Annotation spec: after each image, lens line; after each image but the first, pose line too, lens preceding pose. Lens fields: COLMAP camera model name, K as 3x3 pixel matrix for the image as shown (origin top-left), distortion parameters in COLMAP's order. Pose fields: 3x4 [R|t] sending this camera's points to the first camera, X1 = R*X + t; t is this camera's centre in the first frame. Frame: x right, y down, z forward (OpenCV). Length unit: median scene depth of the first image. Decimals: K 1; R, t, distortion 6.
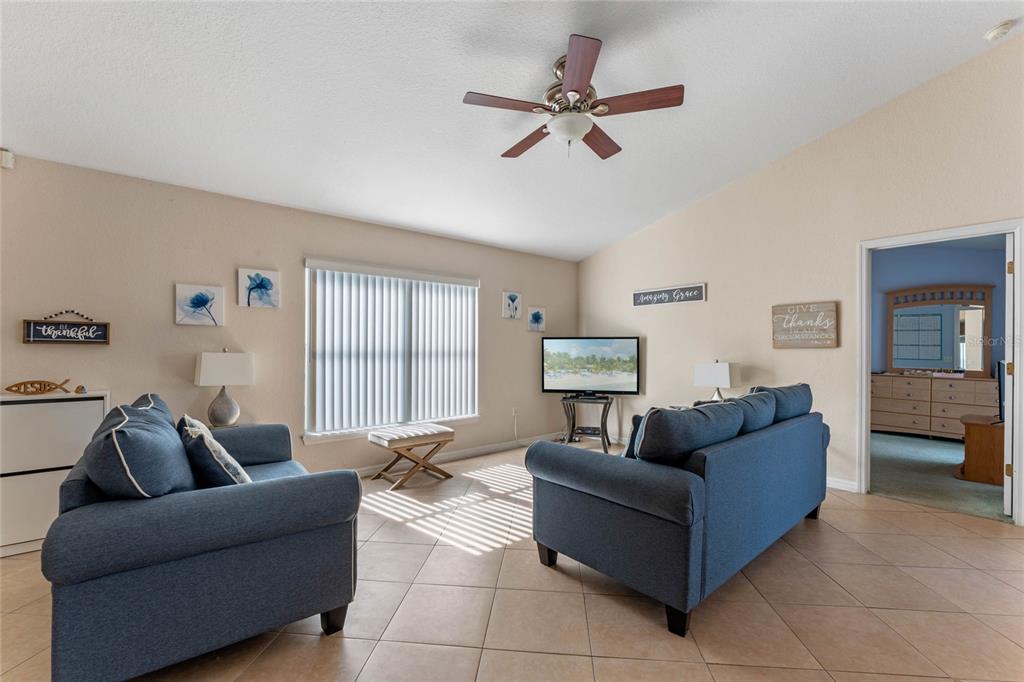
lens RADIAL K [[438.5, 0, 504.7], [0, 438.5, 348.6], [0, 0, 1]] dist [0.002677, 0.001271]
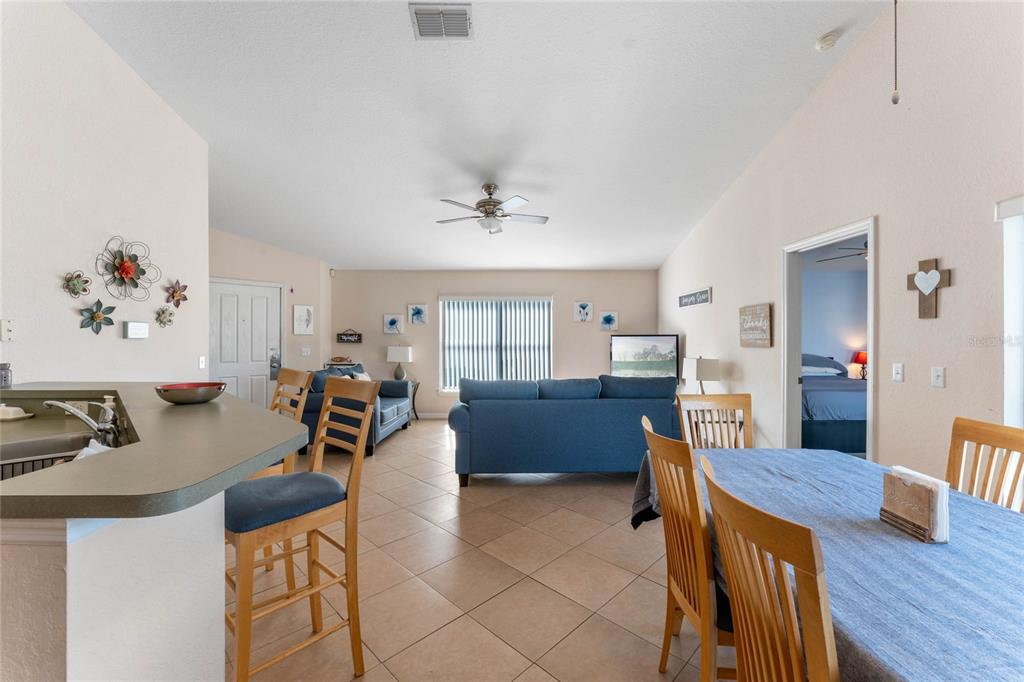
lens RADIAL K [[419.3, 0, 508.5], [0, 419.3, 335.1], [0, 0, 1]] dist [-0.000996, -0.000555]
pose [[0.766772, -0.006158, -0.641890, 0.807673], [0.002294, 0.999974, -0.006853, -0.022805], [0.641916, 0.003782, 0.766766, -0.159322]]
